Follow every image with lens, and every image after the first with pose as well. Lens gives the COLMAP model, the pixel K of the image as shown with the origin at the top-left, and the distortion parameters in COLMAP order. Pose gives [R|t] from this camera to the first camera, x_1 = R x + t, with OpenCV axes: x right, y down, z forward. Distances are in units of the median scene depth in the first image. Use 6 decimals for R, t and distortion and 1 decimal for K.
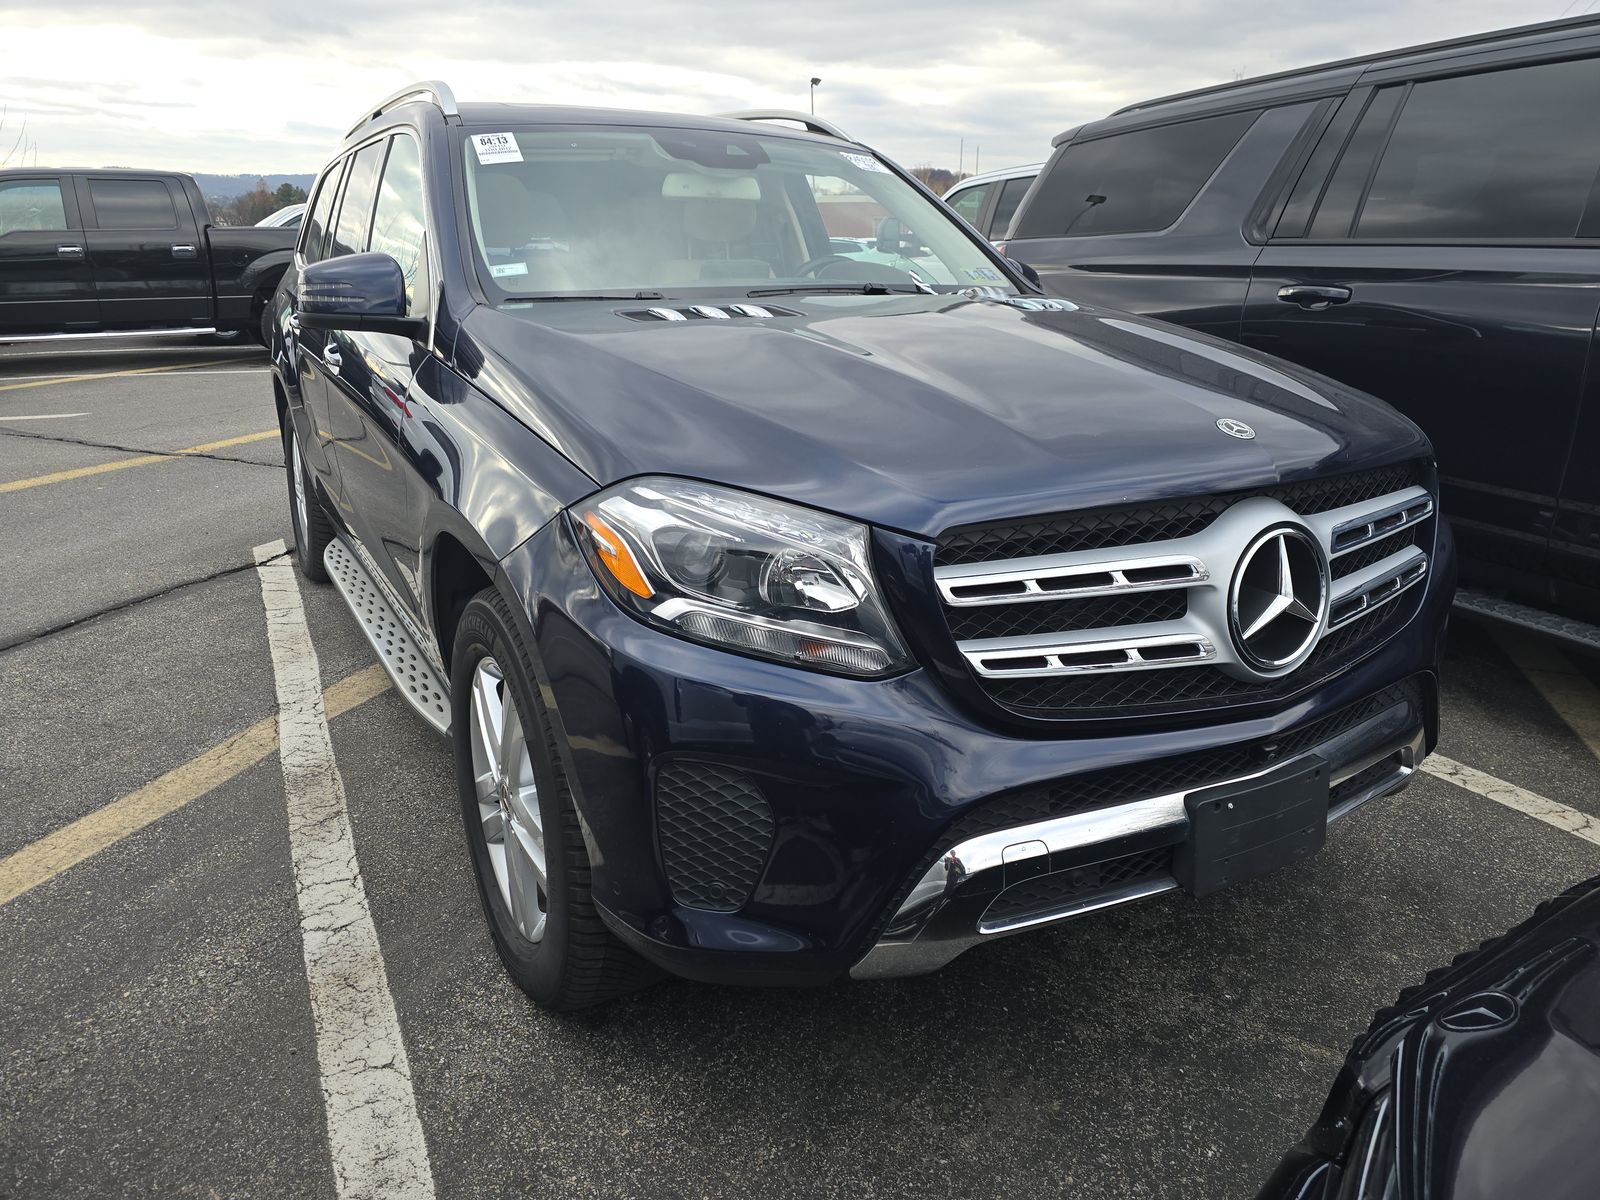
lens RADIAL K [[1066.9, 0, 781.9], [0, 1066.9, 604.8], [0, 0, 1]] dist [0.034268, -0.033423]
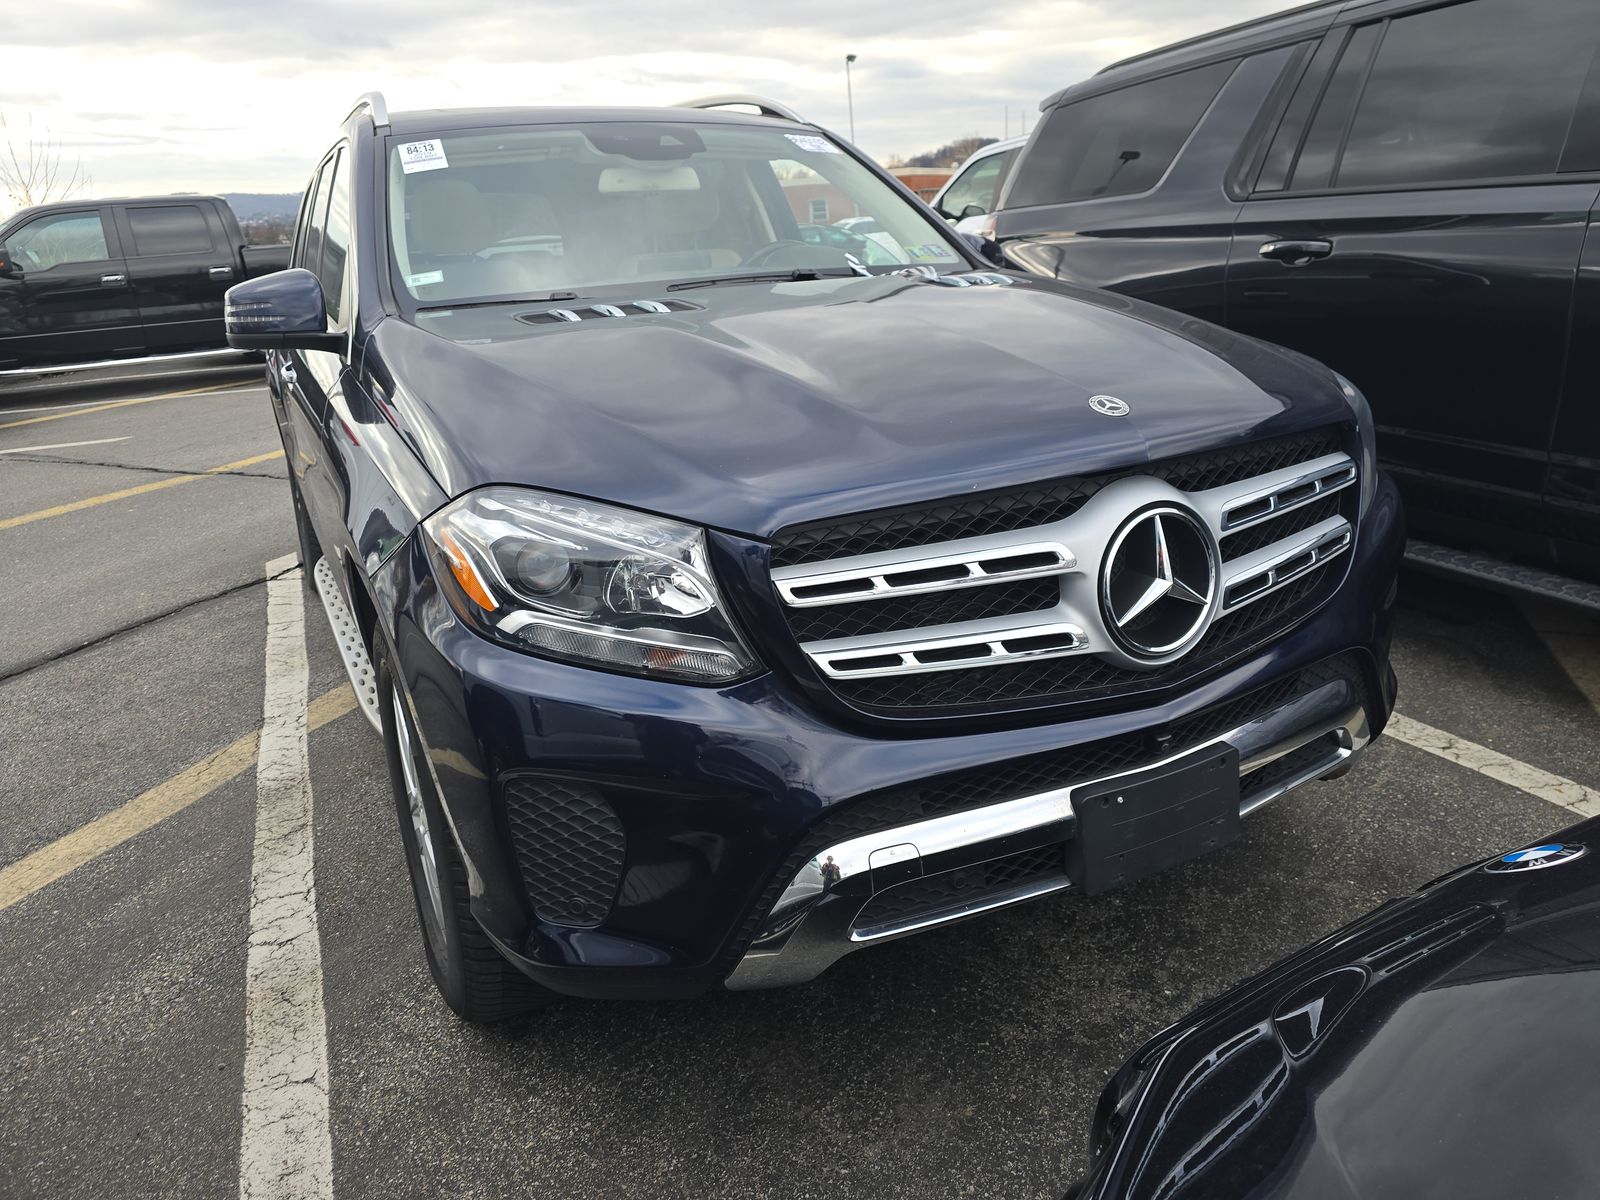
lens RADIAL K [[1066.9, 0, 779.4], [0, 1066.9, 609.2], [0, 0, 1]] dist [0.034268, -0.033423]
pose [[0.997136, -0.042970, -0.062229, 0.128794], [0.044052, 0.998899, 0.016117, -0.008419], [0.061468, -0.018812, 0.997932, 0.022093]]
